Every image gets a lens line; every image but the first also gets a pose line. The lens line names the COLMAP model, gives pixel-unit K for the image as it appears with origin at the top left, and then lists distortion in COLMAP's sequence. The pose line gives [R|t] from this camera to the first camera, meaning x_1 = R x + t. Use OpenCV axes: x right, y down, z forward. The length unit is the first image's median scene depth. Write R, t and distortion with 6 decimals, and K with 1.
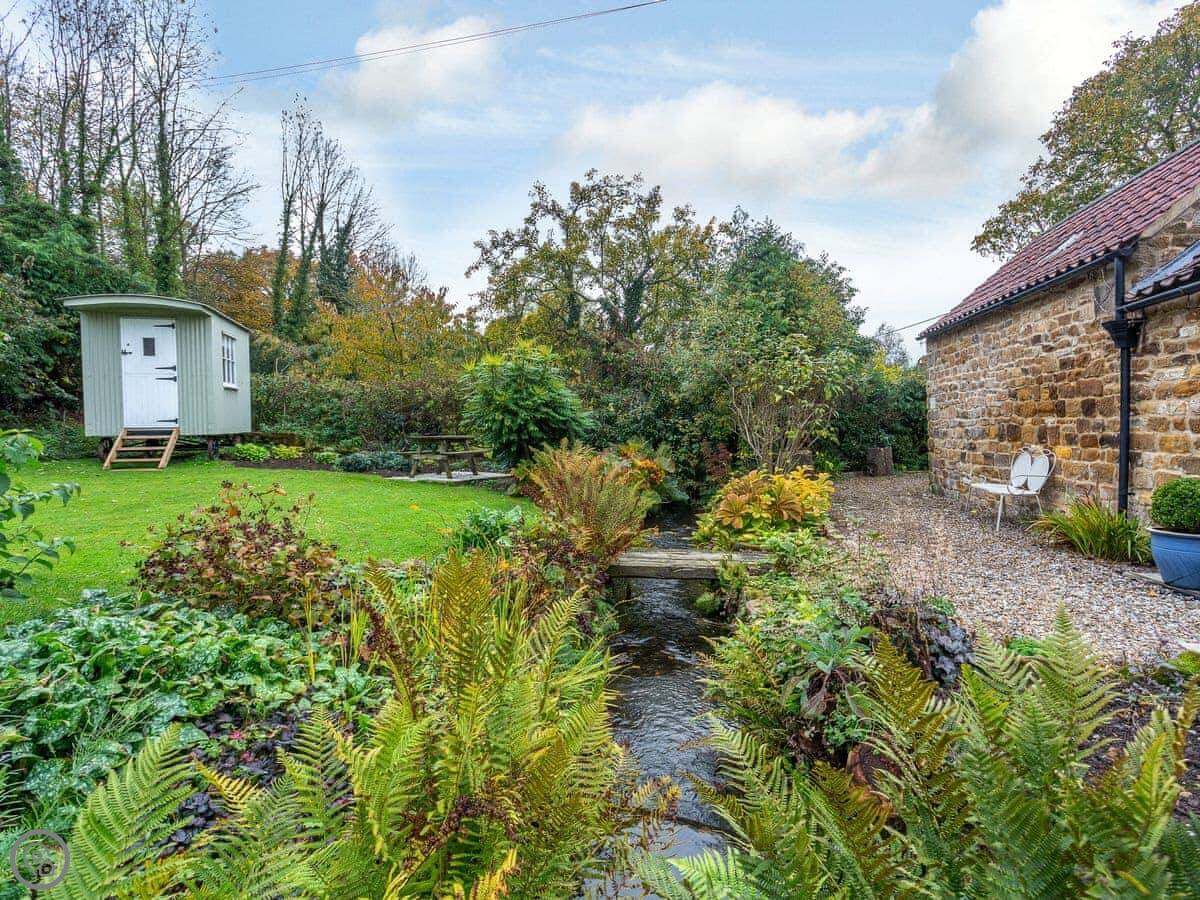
lens RADIAL K [[640.2, 0, 631.3], [0, 640.2, 444.6], [0, 0, 1]] dist [-0.052218, 0.043776]
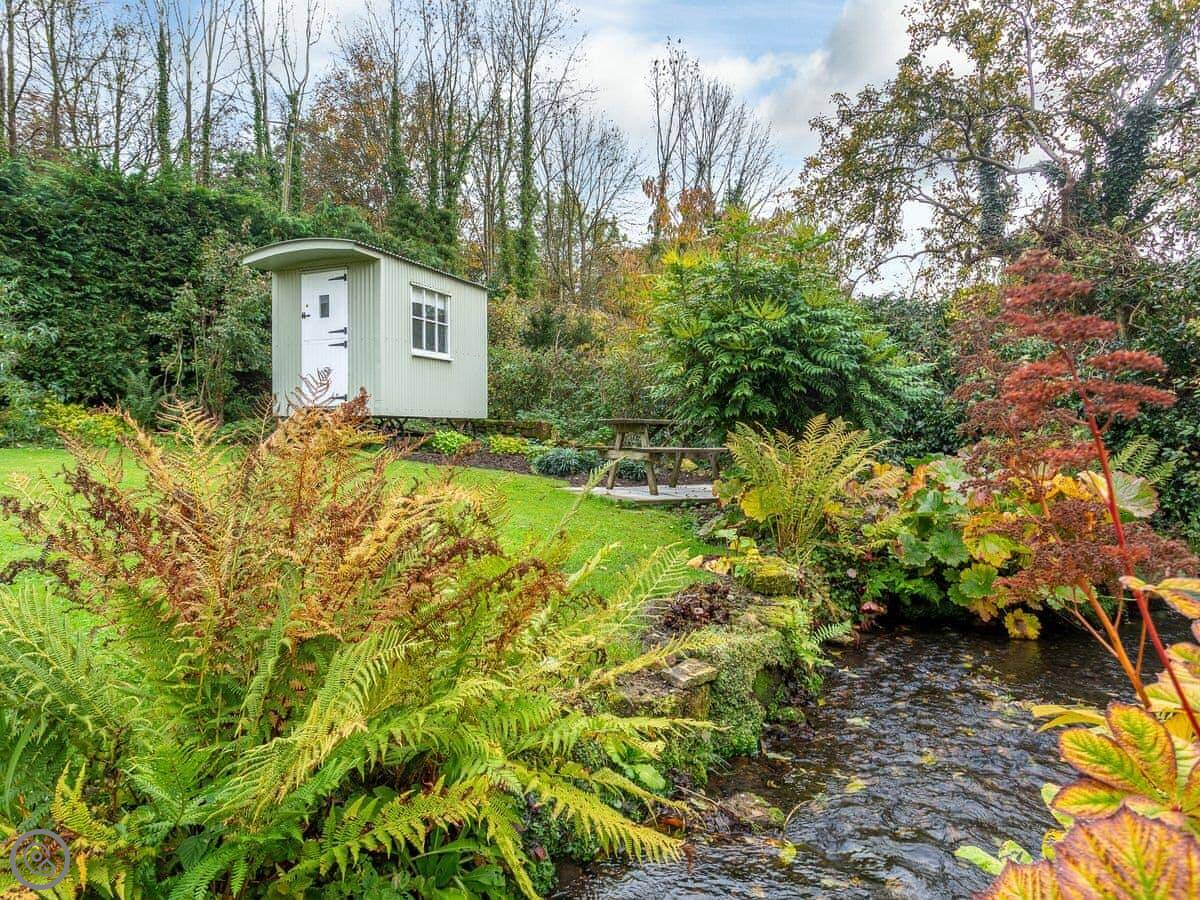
lens RADIAL K [[752.9, 0, 576.0], [0, 752.9, 449.6], [0, 0, 1]] dist [-0.060181, 0.058271]
pose [[0.751459, 0.022303, -0.659403, 0.104996], [-0.035432, 0.999350, -0.006578, 0.021990], [0.658828, 0.028307, 0.751761, 0.502894]]
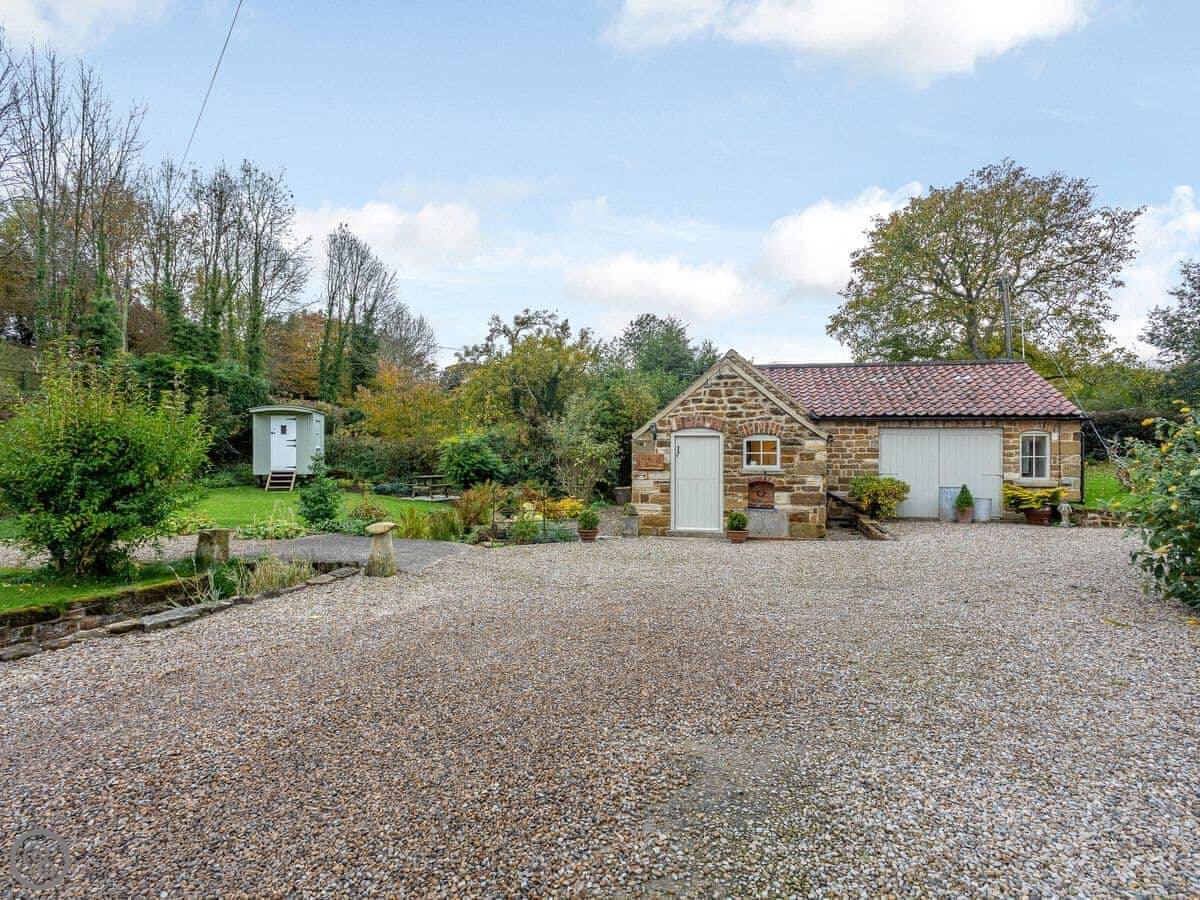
lens RADIAL K [[637.3, 0, 600.0], [0, 637.3, 450.0], [0, 0, 1]] dist [-0.039500, 0.031811]
pose [[0.998340, 0.012334, -0.056260, 0.346008], [-0.013931, 0.999508, -0.028086, -0.049907], [0.055886, 0.028823, 0.998021, -0.936417]]
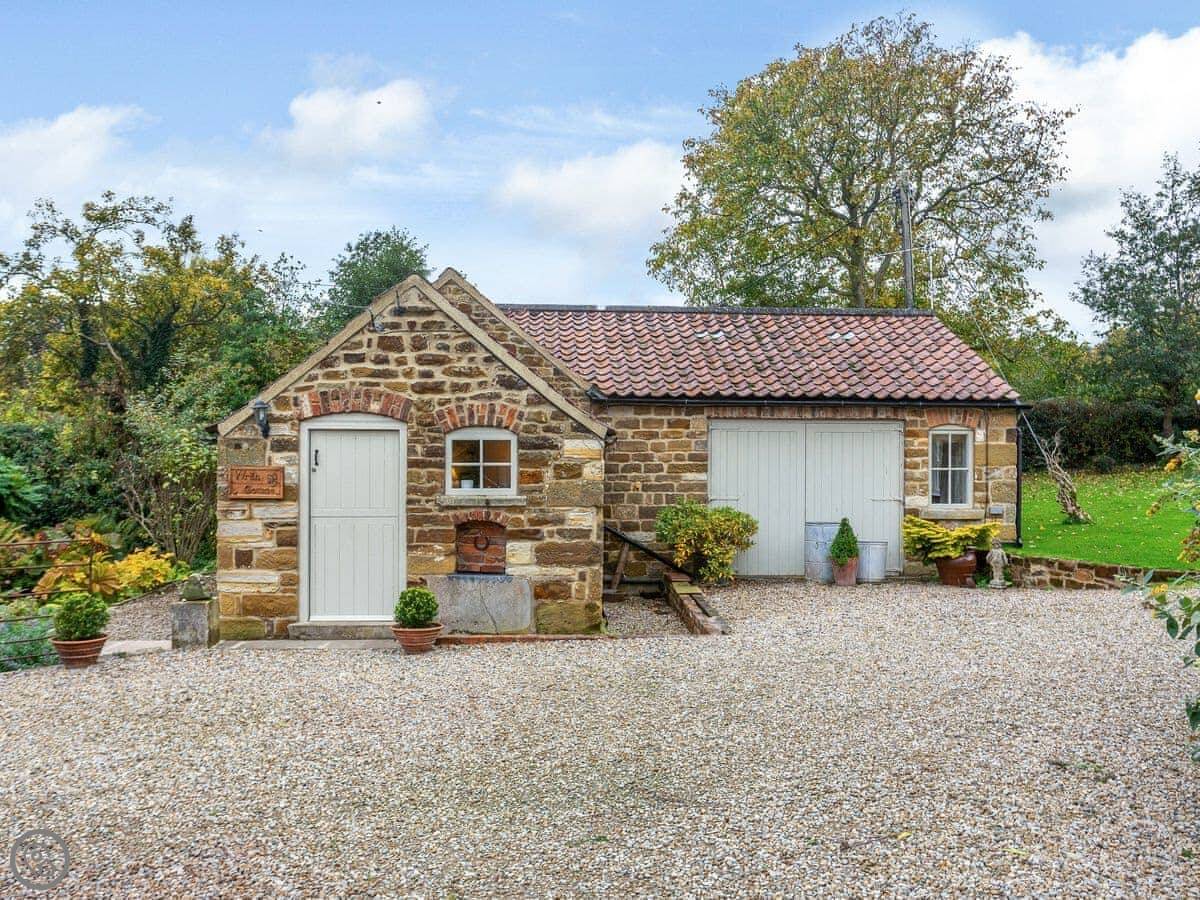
lens RADIAL K [[988.9, 0, 600.0], [0, 988.9, 450.0], [0, 0, 1]] dist [-0.042736, 0.084212]
pose [[0.975403, 0.014491, 0.219951, 0.472678], [-0.006773, 0.999336, -0.035807, -0.061506], [-0.220324, 0.033437, 0.974854, -0.690691]]
